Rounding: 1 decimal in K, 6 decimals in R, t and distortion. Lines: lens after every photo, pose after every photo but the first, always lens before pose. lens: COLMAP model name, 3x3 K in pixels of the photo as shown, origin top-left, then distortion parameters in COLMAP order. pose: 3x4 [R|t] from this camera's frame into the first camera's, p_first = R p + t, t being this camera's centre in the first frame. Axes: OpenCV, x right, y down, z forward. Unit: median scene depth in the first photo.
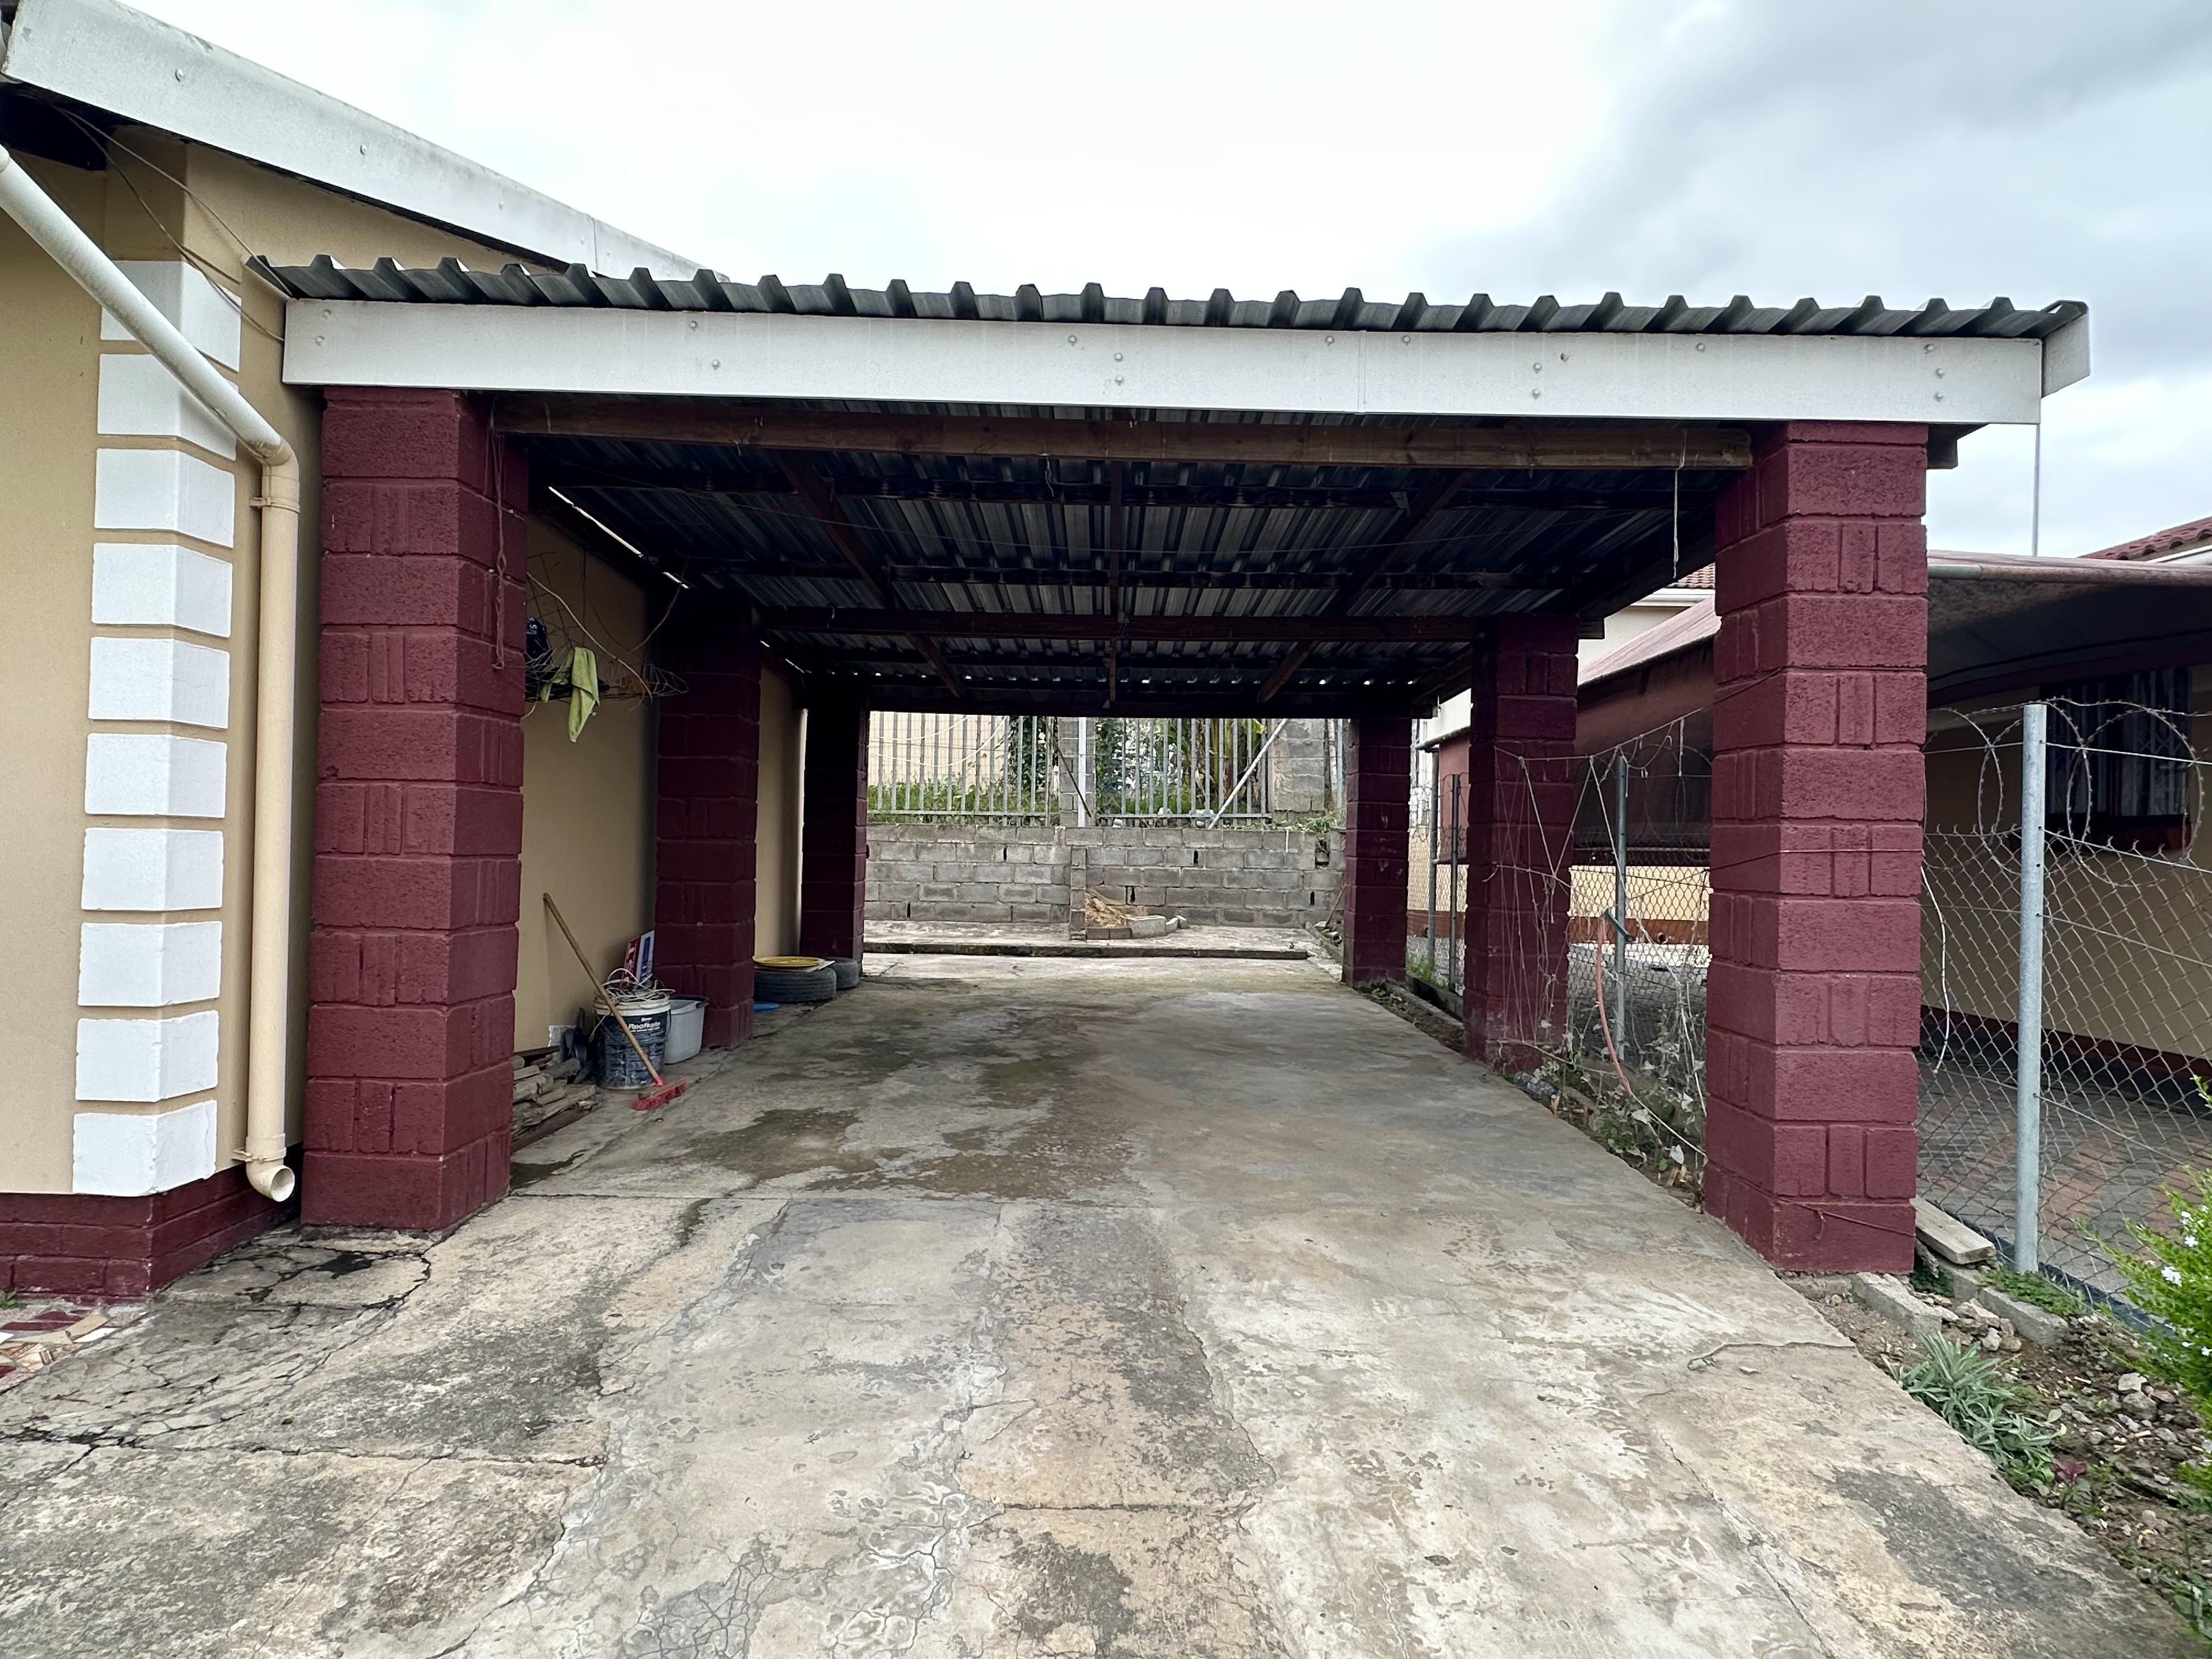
lens RADIAL K [[1227.1, 0, 1106.8], [0, 1227.1, 836.5], [0, 0, 1]] dist [-0.000423, -0.000623]
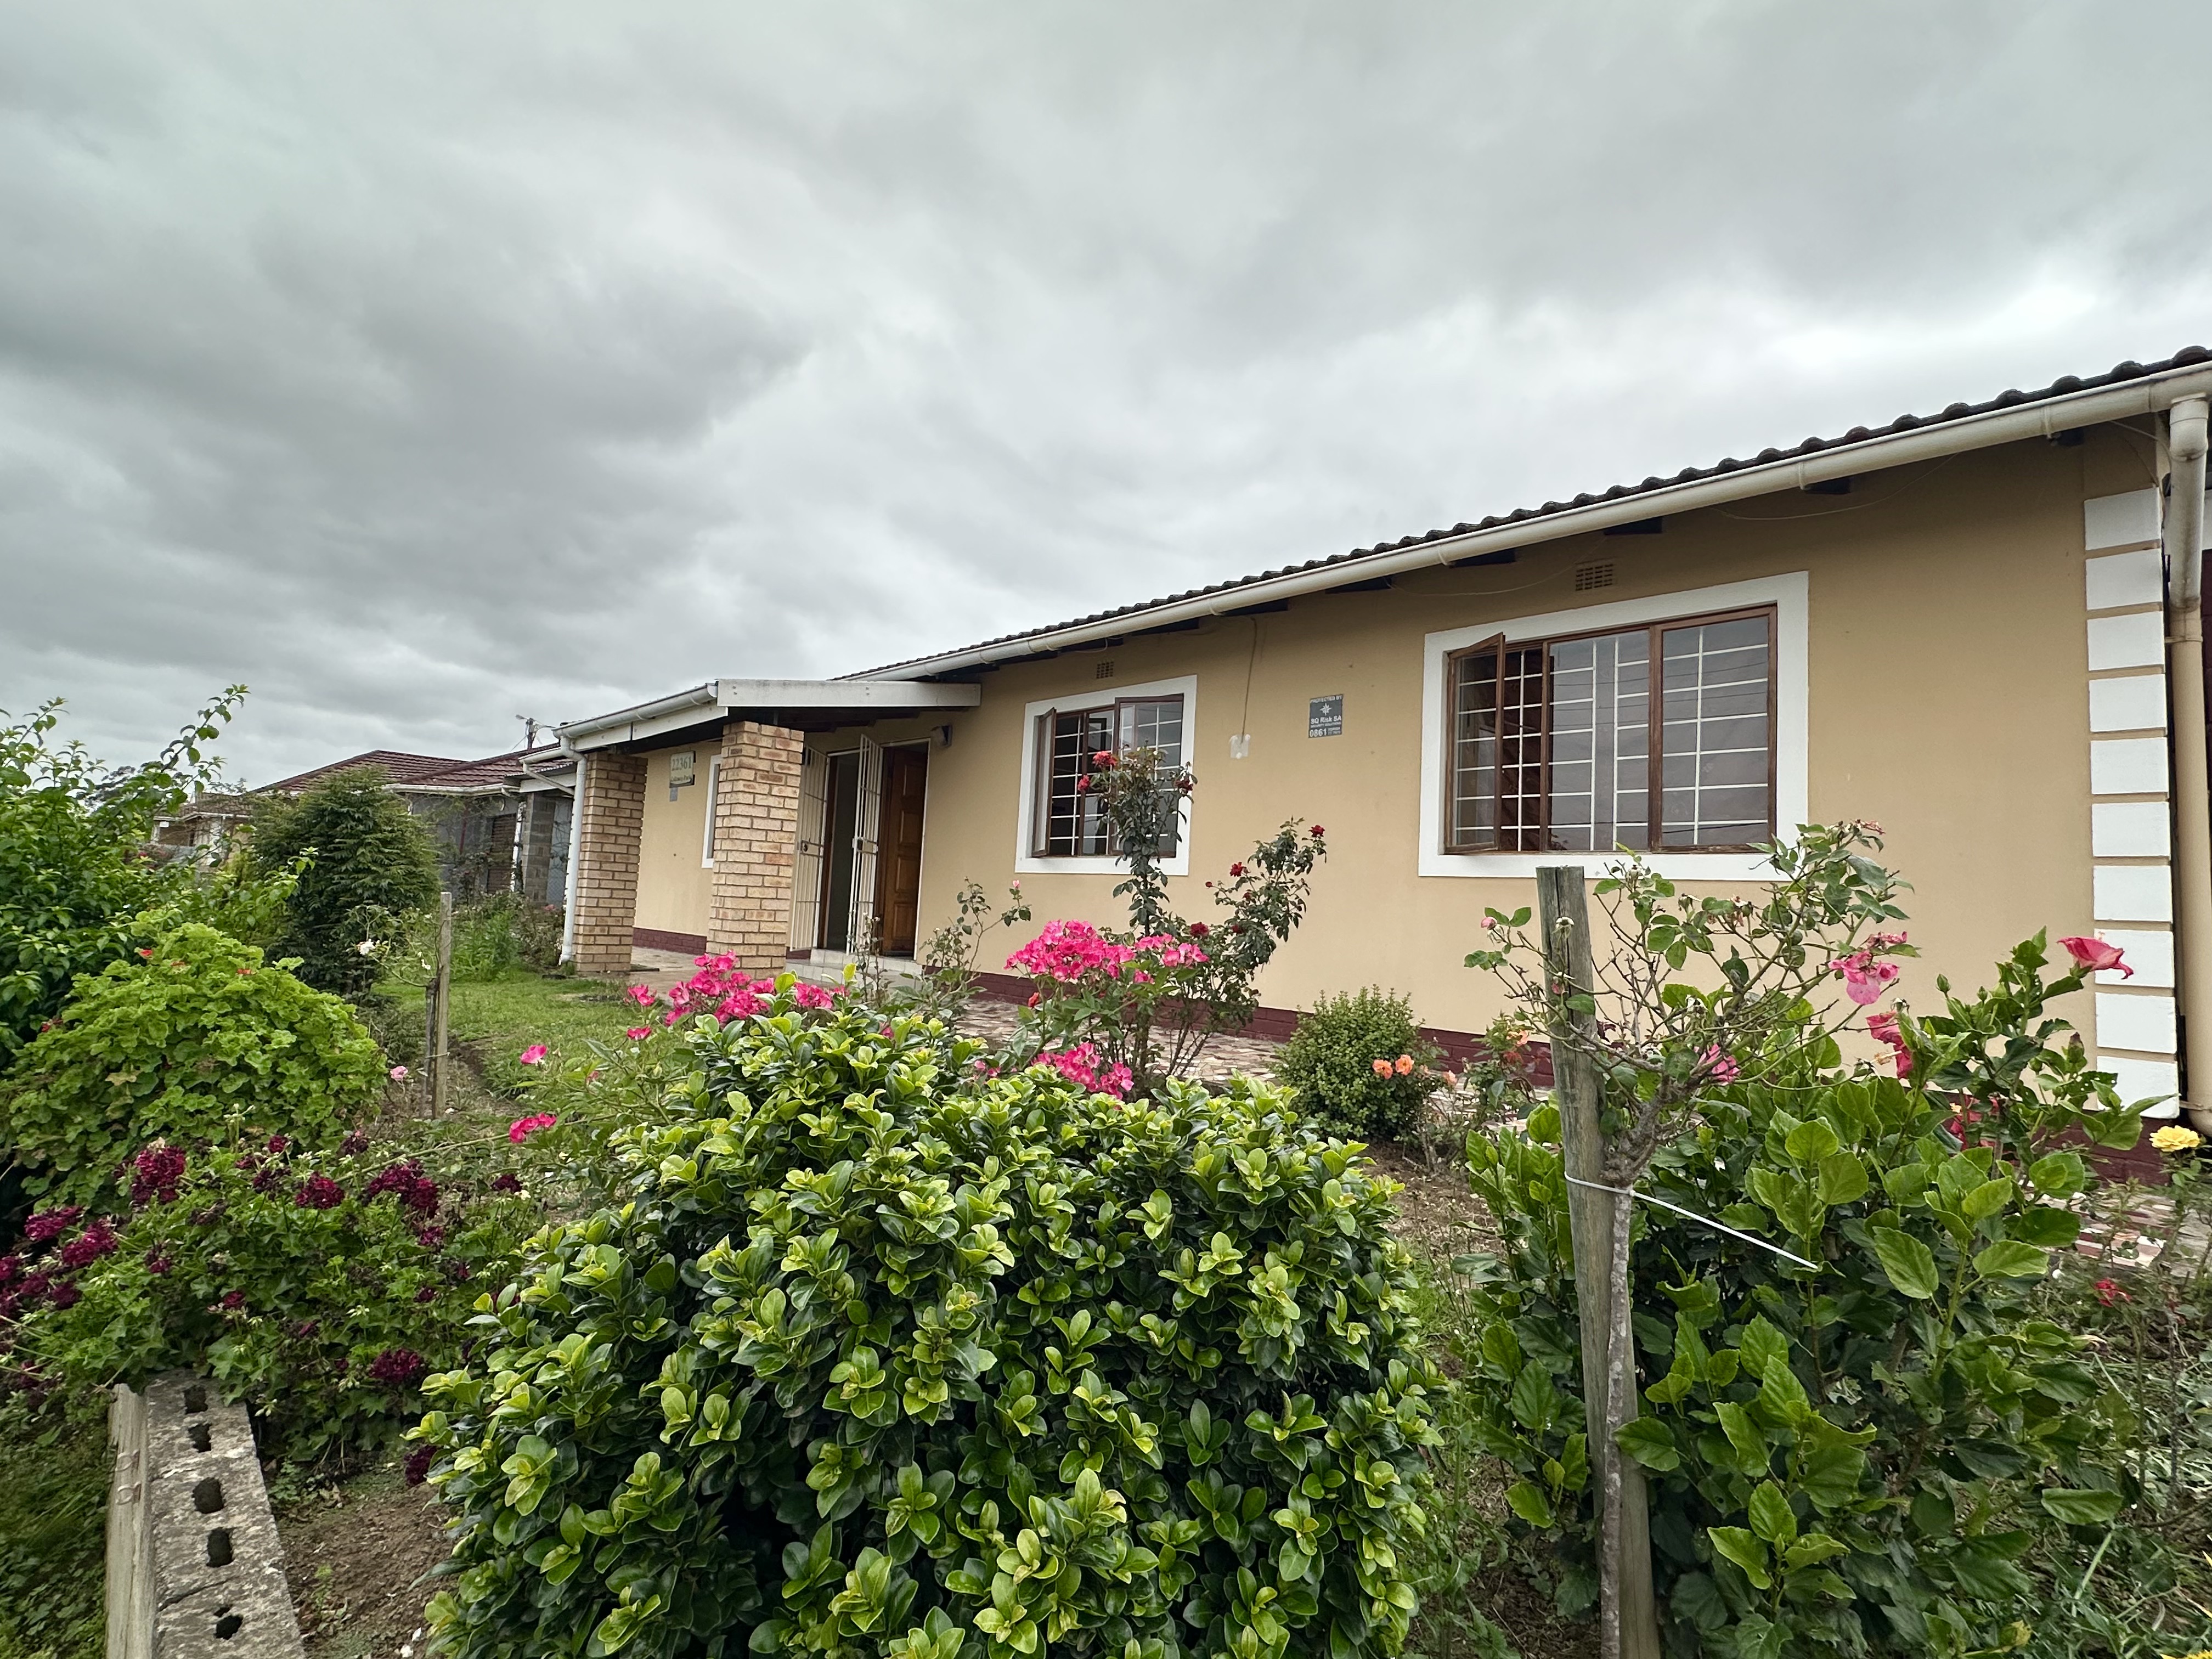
lens RADIAL K [[1088.7, 0, 1106.0], [0, 1088.7, 829.5], [0, 0, 1]] dist [-0.002680, -0.000257]
pose [[0.694019, -0.041469, -0.718762, -0.418124], [-0.030035, 0.995803, -0.086454, 0.059474], [0.719330, 0.081589, 0.689860, -0.477015]]
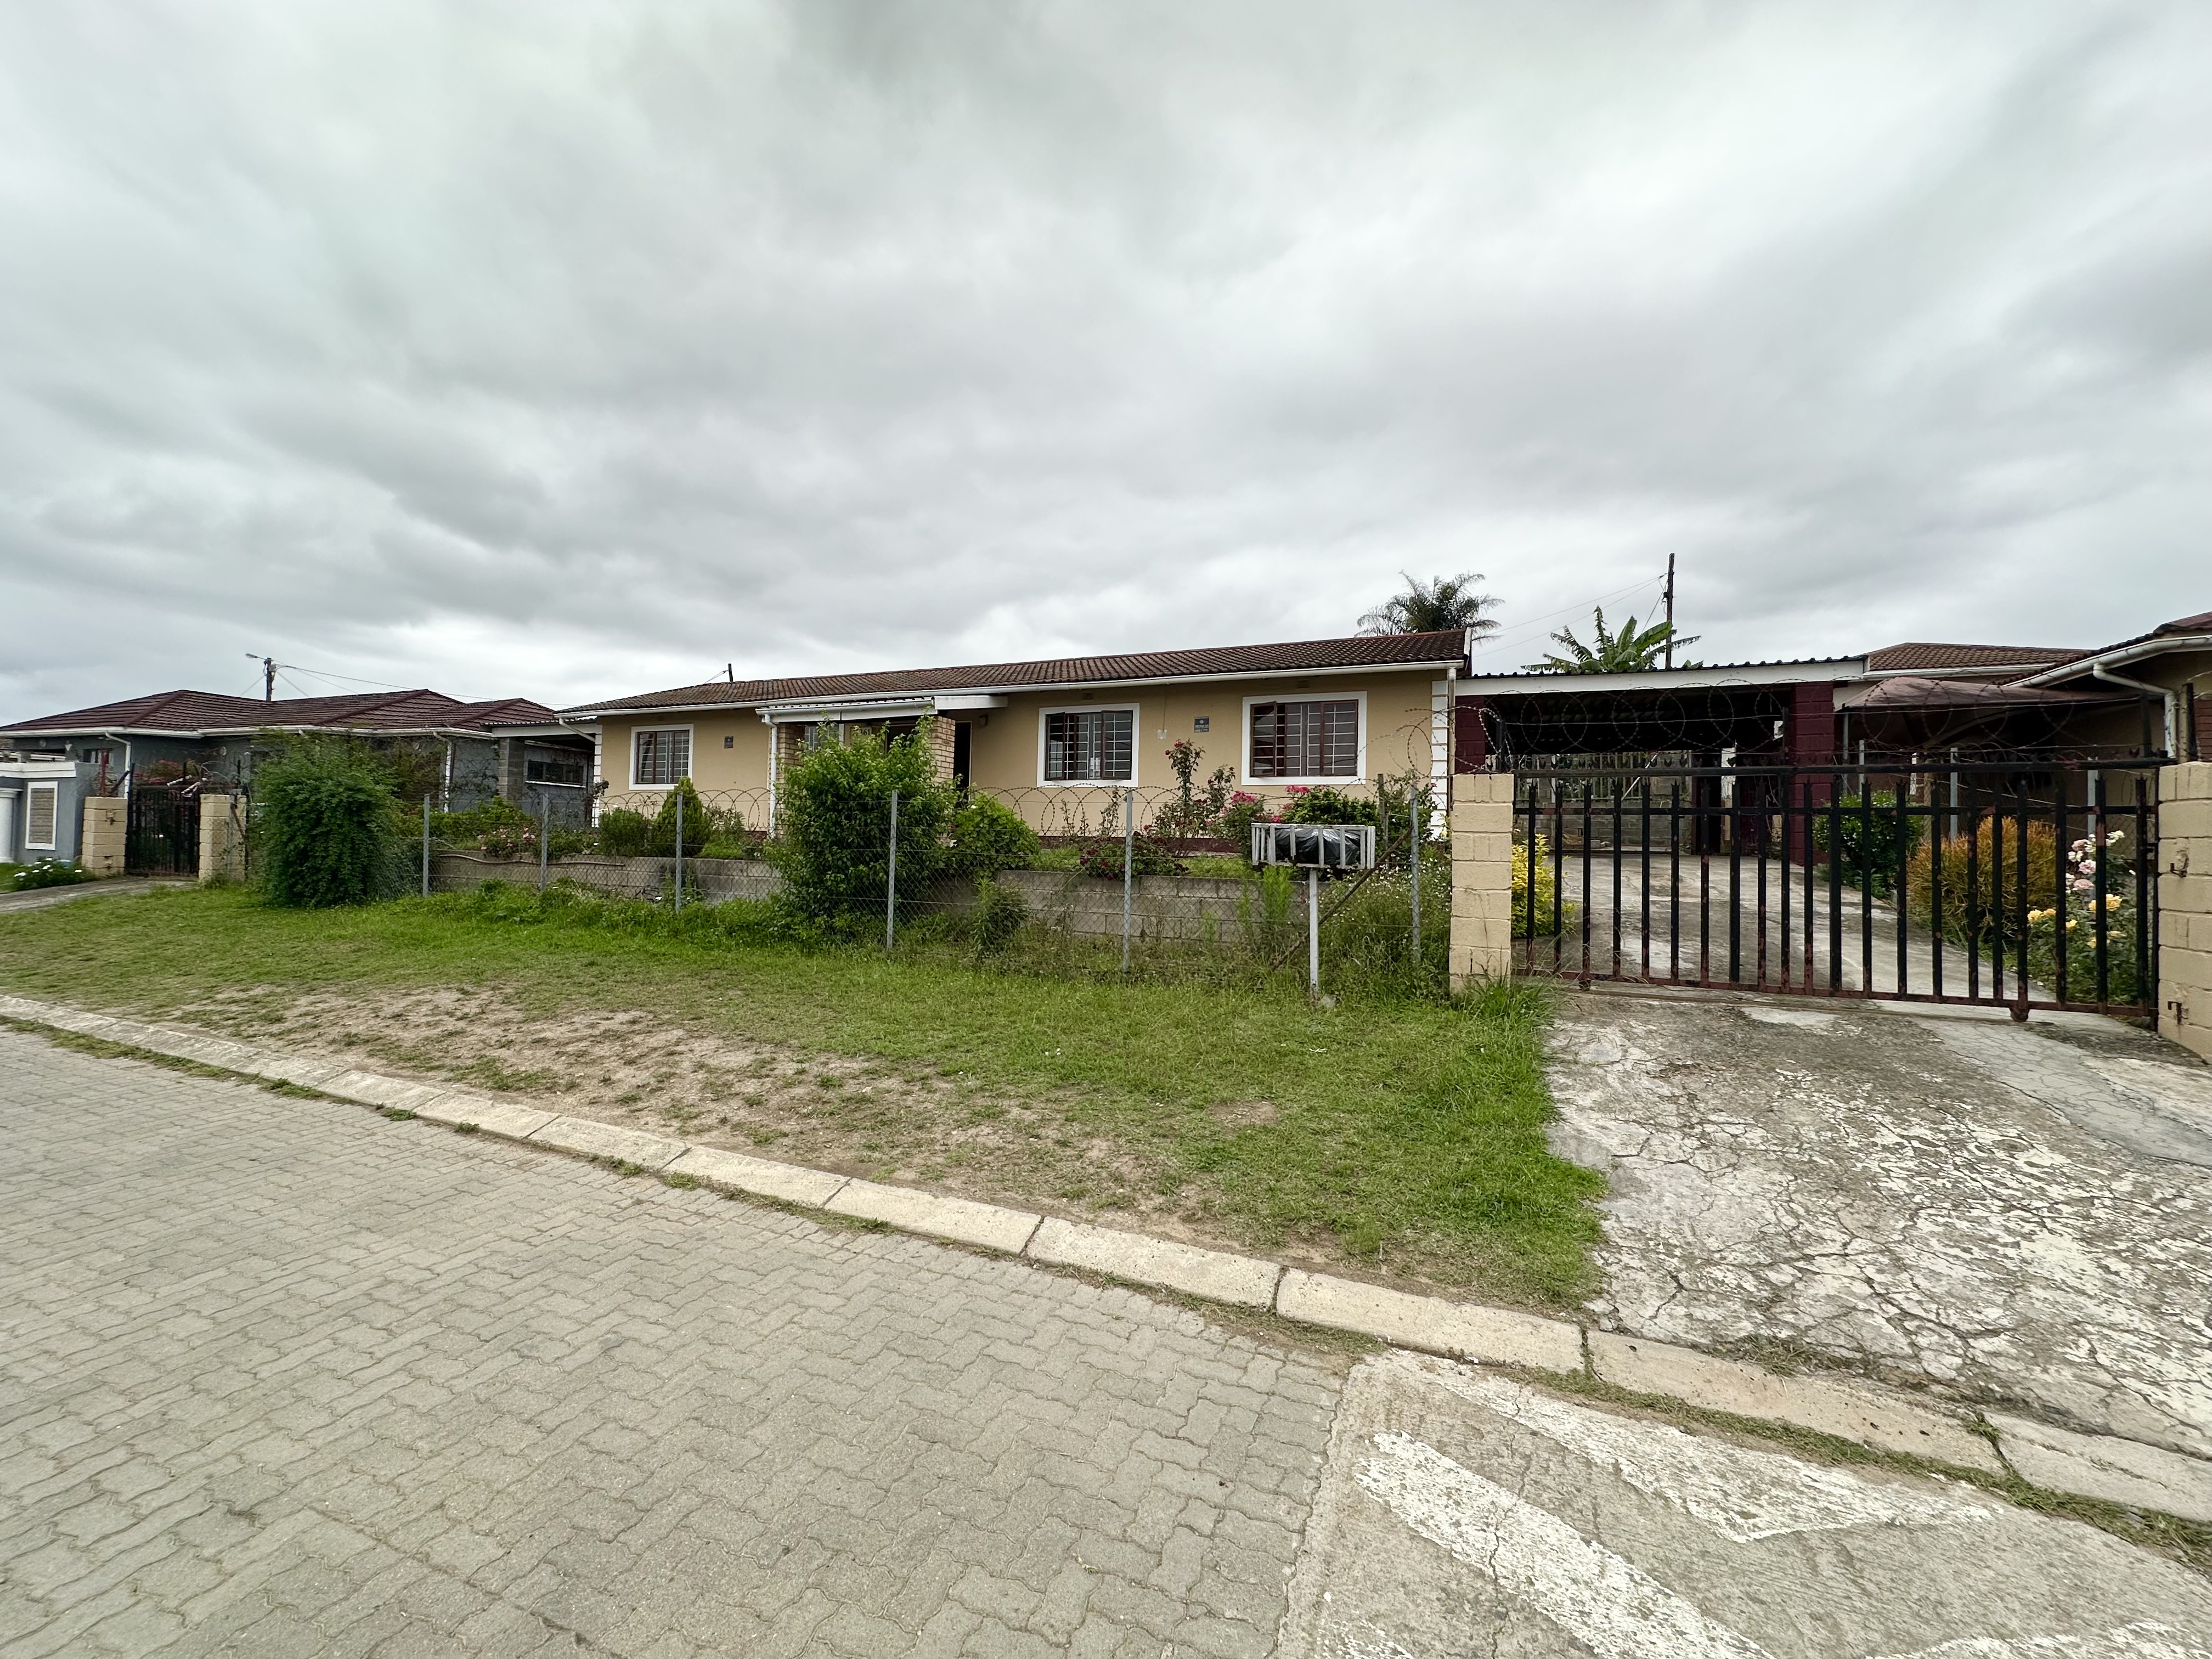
lens RADIAL K [[886.2, 0, 1106.0], [0, 886.2, 829.5], [0, 0, 1]] dist [-0.000384, 0.000366]
pose [[0.923946, -0.008603, -0.382427, -0.382342], [0.005415, 0.999941, -0.009412, 0.159294], [0.382485, 0.006625, 0.923938, -2.099407]]
